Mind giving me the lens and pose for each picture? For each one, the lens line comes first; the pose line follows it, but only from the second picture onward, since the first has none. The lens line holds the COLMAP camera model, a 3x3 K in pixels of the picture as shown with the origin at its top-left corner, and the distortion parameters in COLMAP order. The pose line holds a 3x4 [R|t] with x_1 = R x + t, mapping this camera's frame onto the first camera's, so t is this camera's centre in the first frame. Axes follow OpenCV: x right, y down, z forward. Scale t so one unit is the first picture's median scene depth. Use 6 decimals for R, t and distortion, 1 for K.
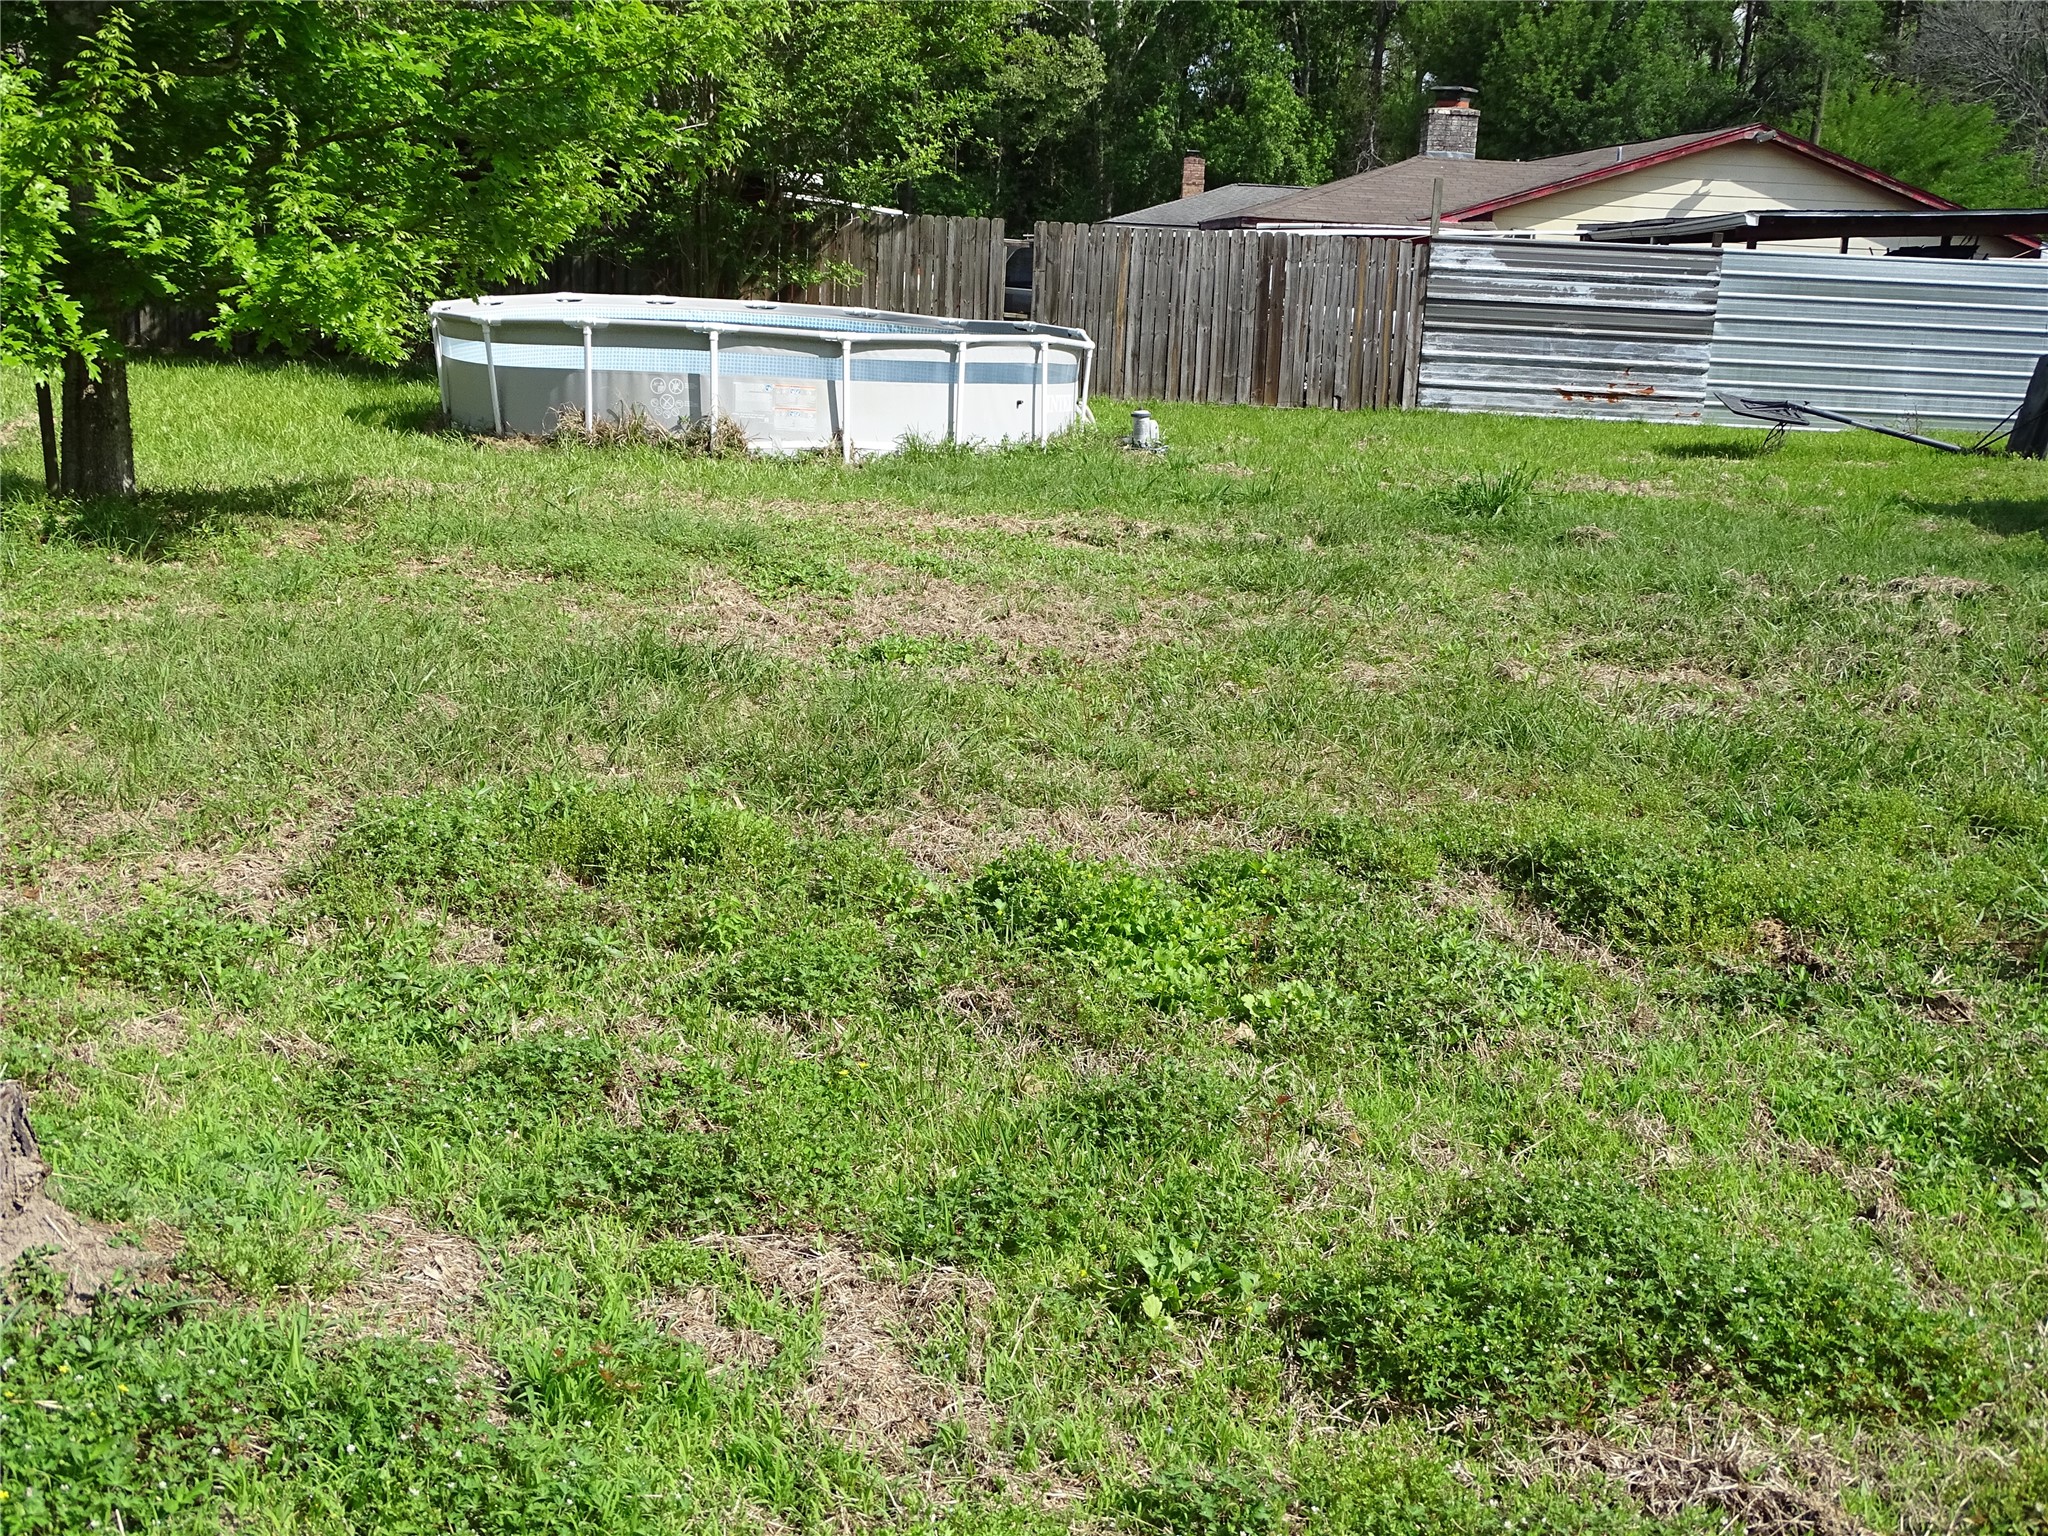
lens RADIAL K [[2311.9, 0, 1023.5], [0, 2311.9, 767.9], [0, 0, 1]] dist [0.013718, 0.000000]
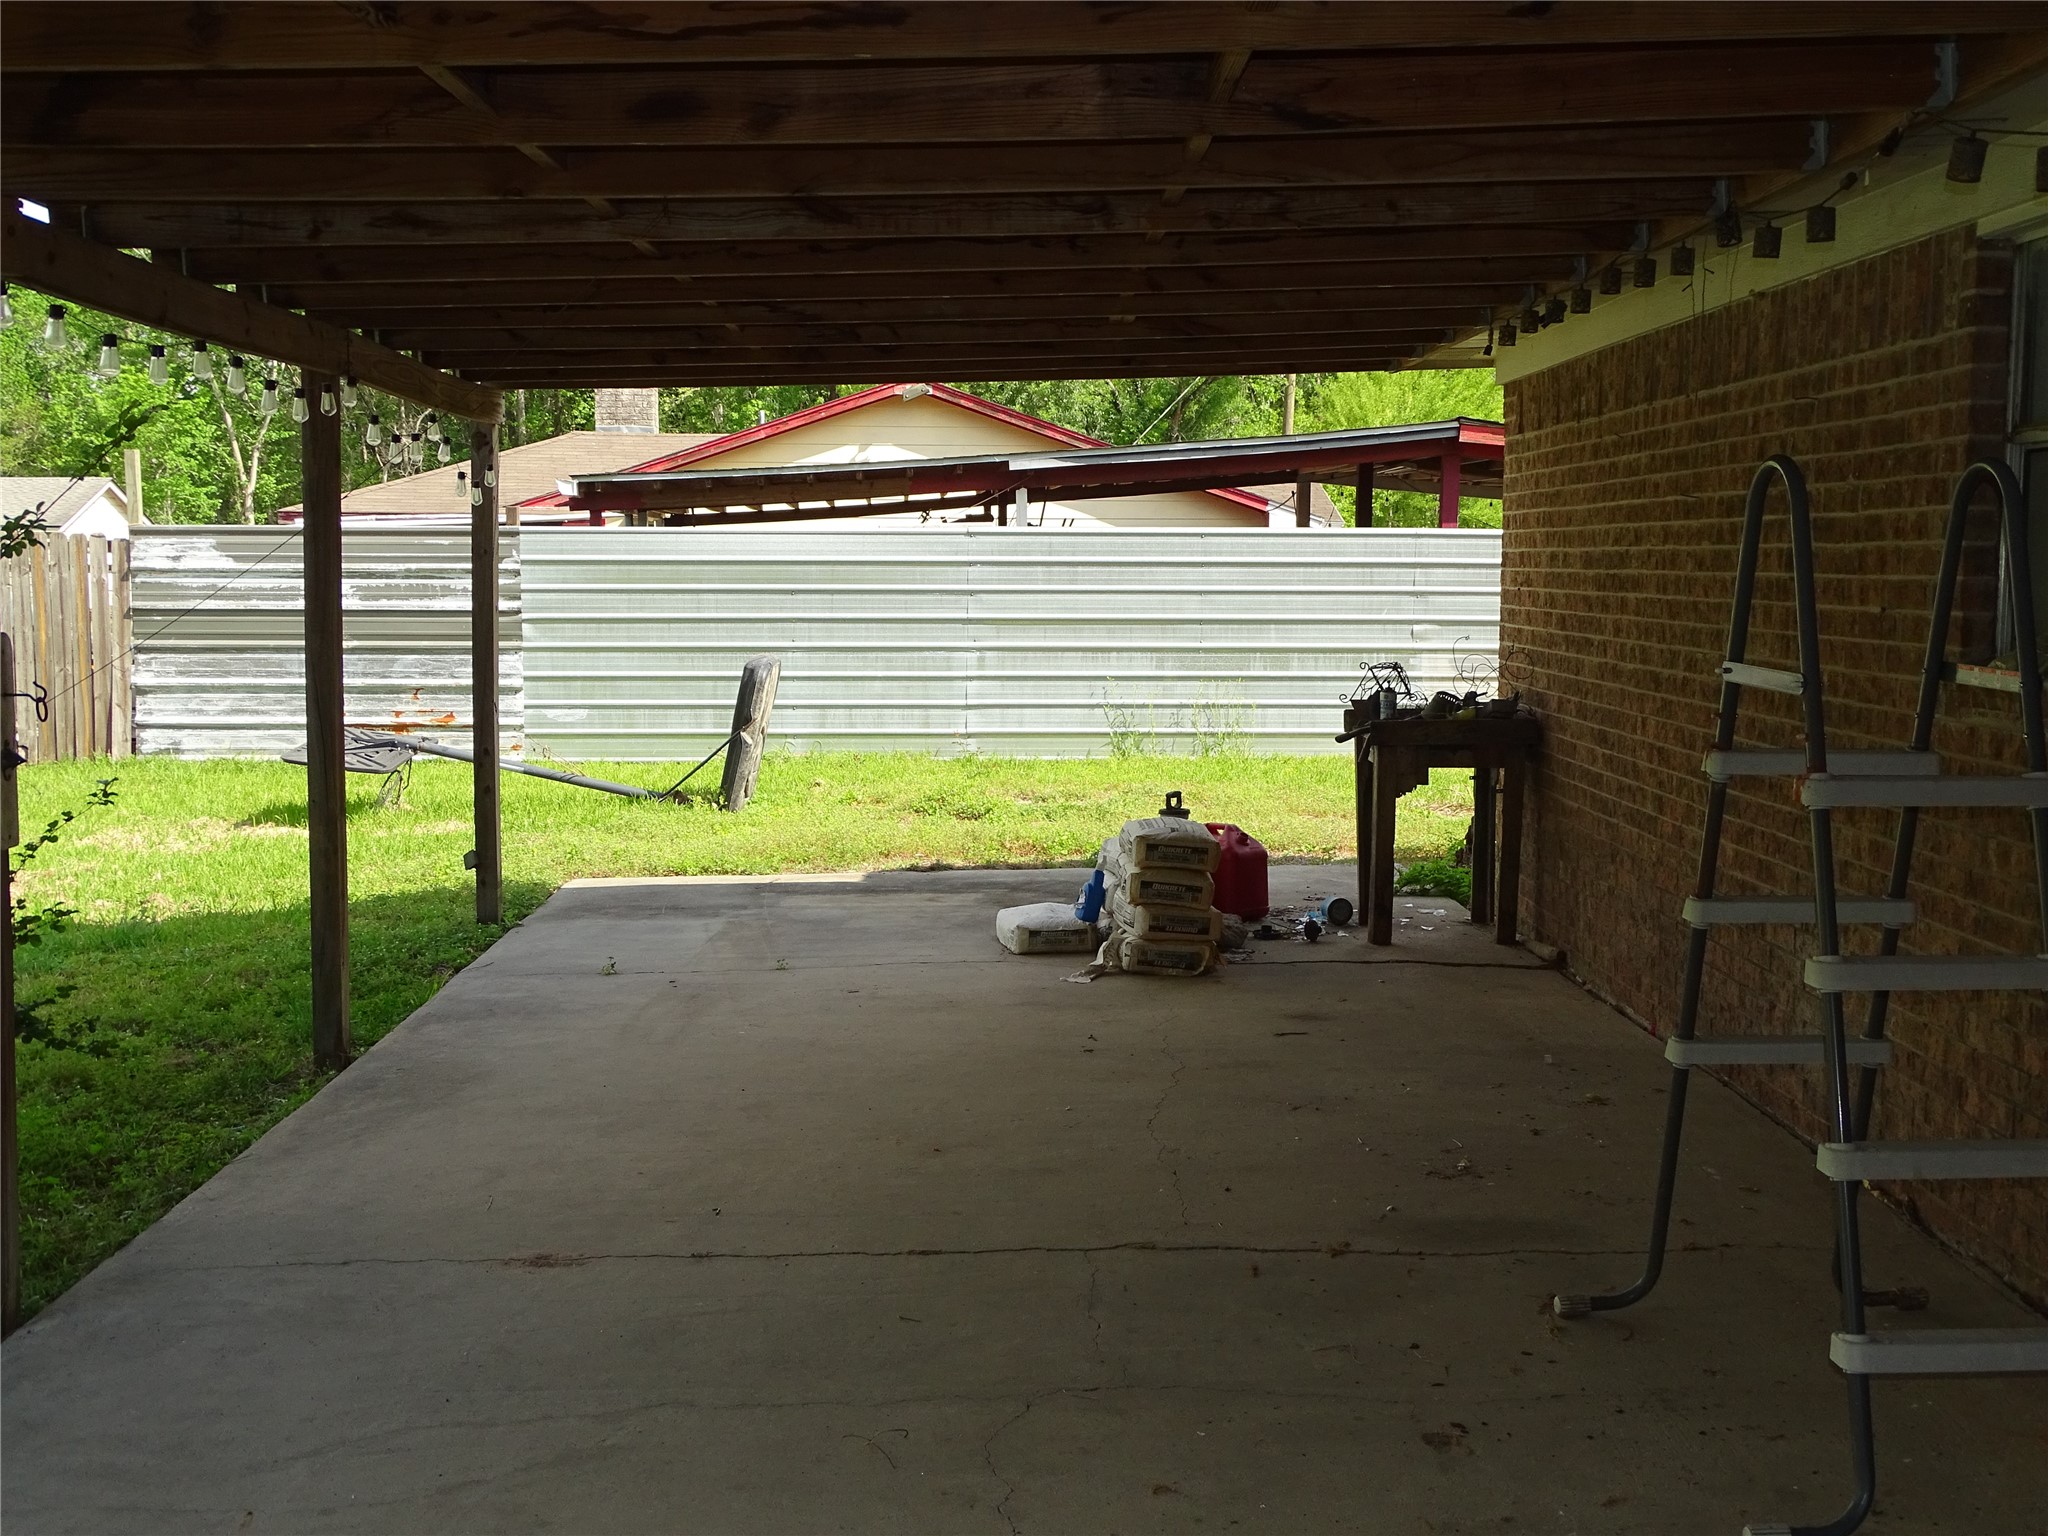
lens RADIAL K [[2311.9, 0, 1029.4], [0, 2311.9, 770.4], [0, 0, 1]] dist [0.013718, 0.000000]
pose [[0.997252, -0.050275, 0.054422, 0.416997], [0.056648, 0.990824, -0.122718, -0.045519], [-0.047753, 0.125464, 0.990948, 0.261968]]
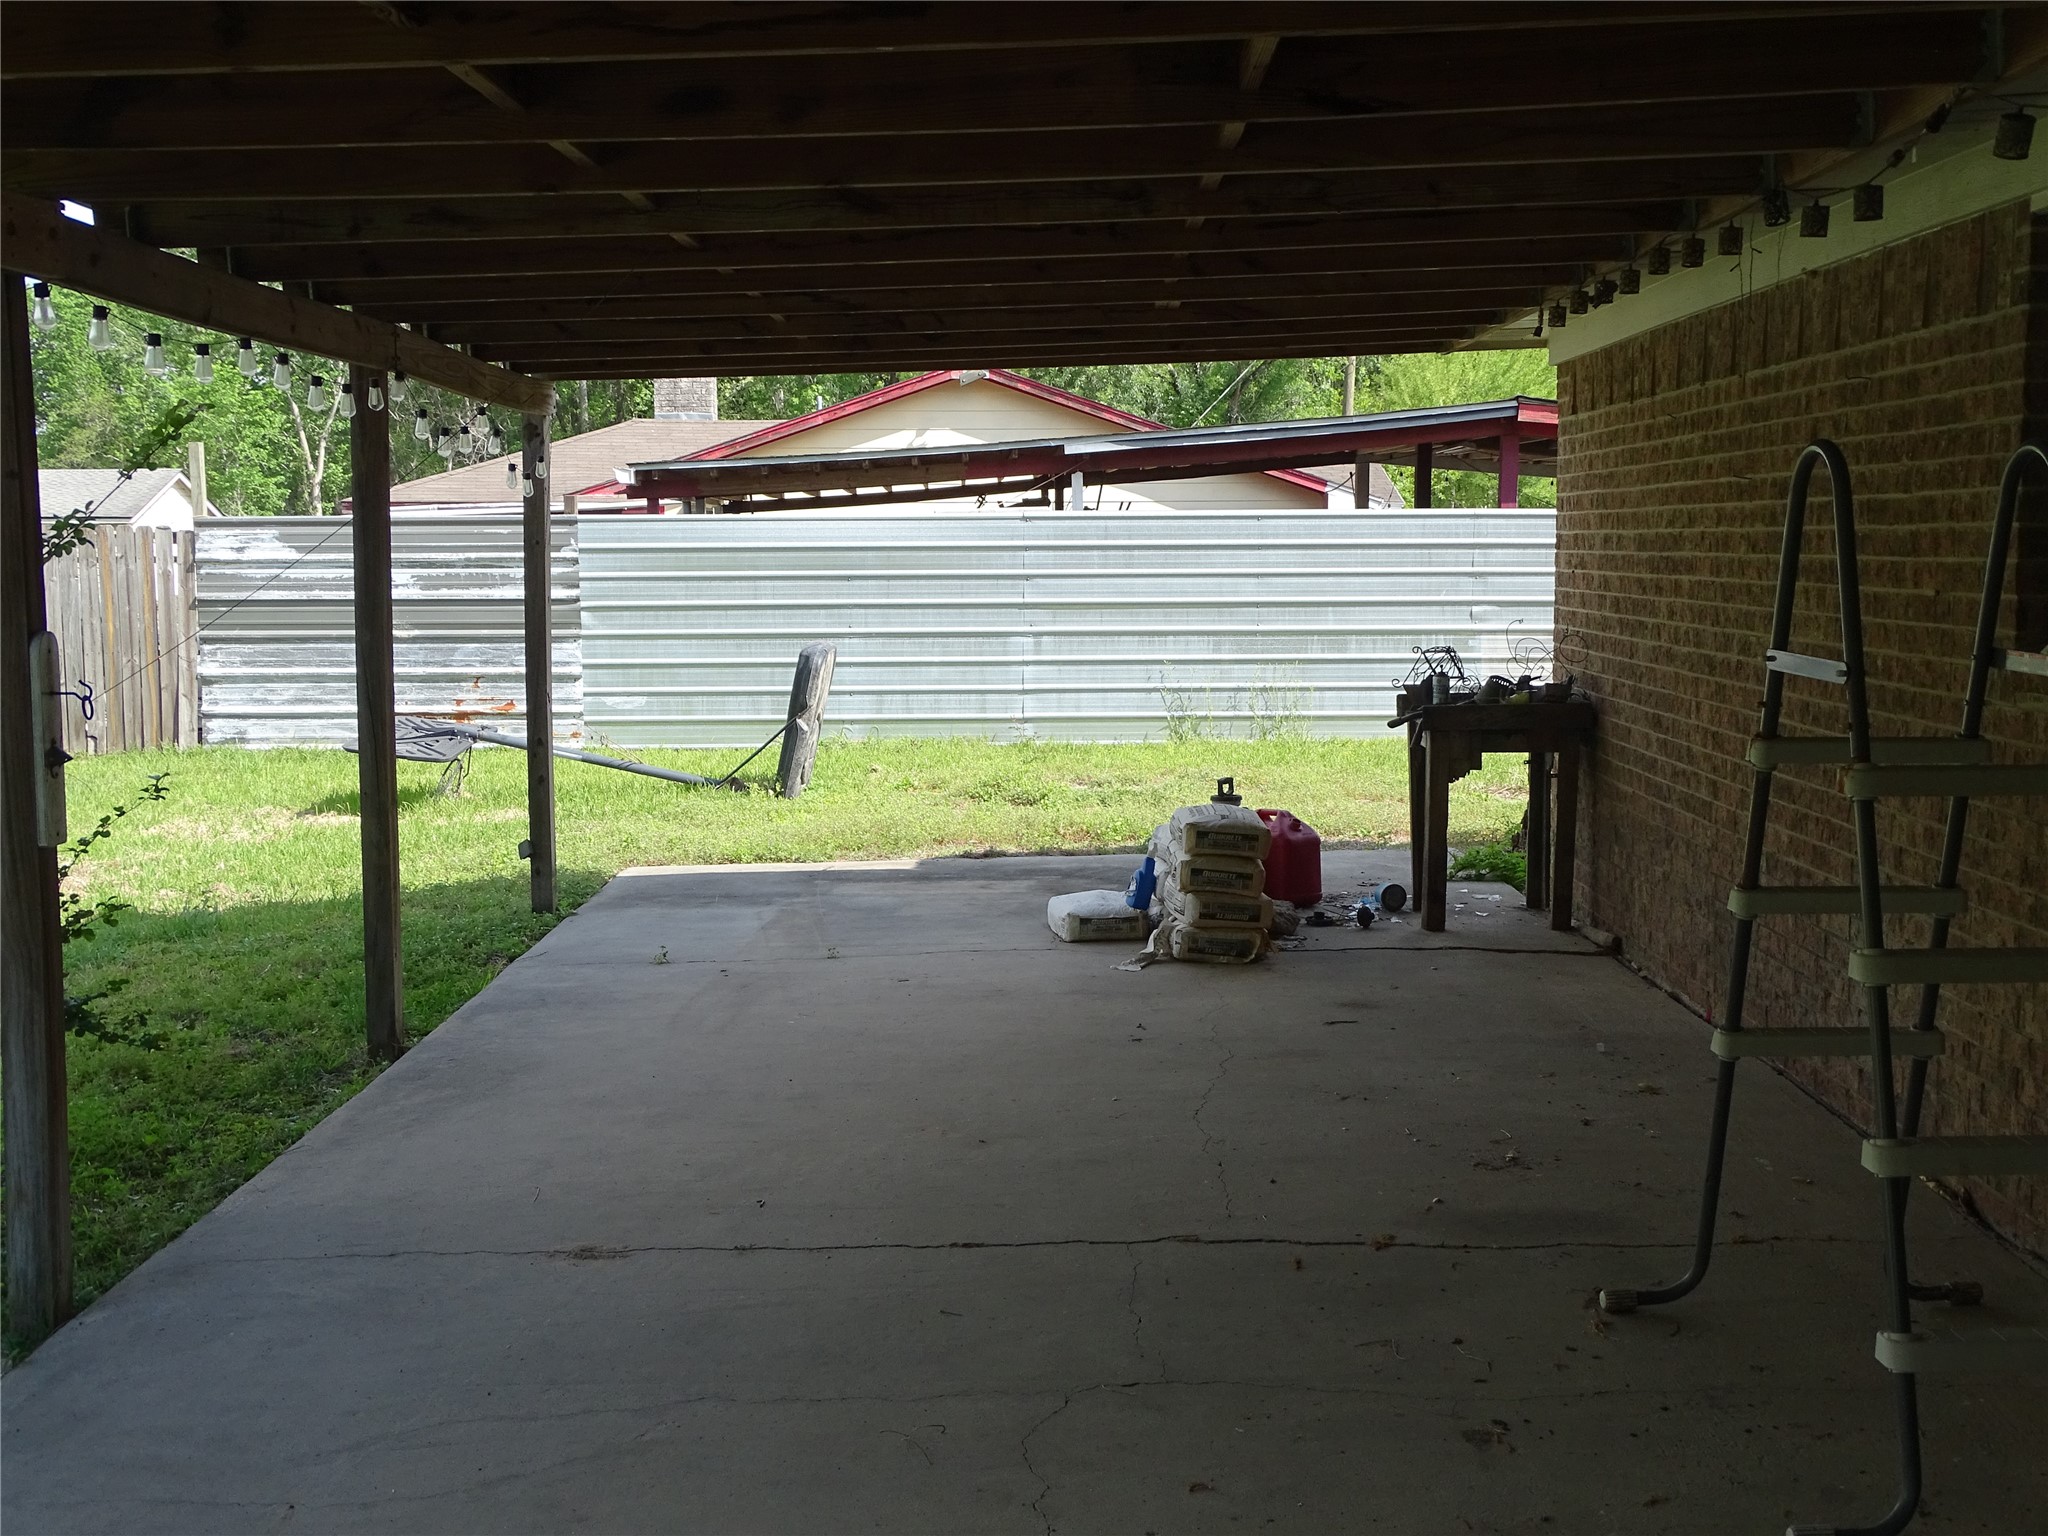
lens RADIAL K [[2311.9, 0, 1023.6], [0, 2311.9, 762.4], [0, 0, 1]] dist [0.013718, 0.000000]
pose [[0.998121, -0.056251, 0.024310, 0.419084], [0.058778, 0.991003, -0.120243, -0.046241], [-0.017328, 0.121446, 0.992447, 0.262497]]
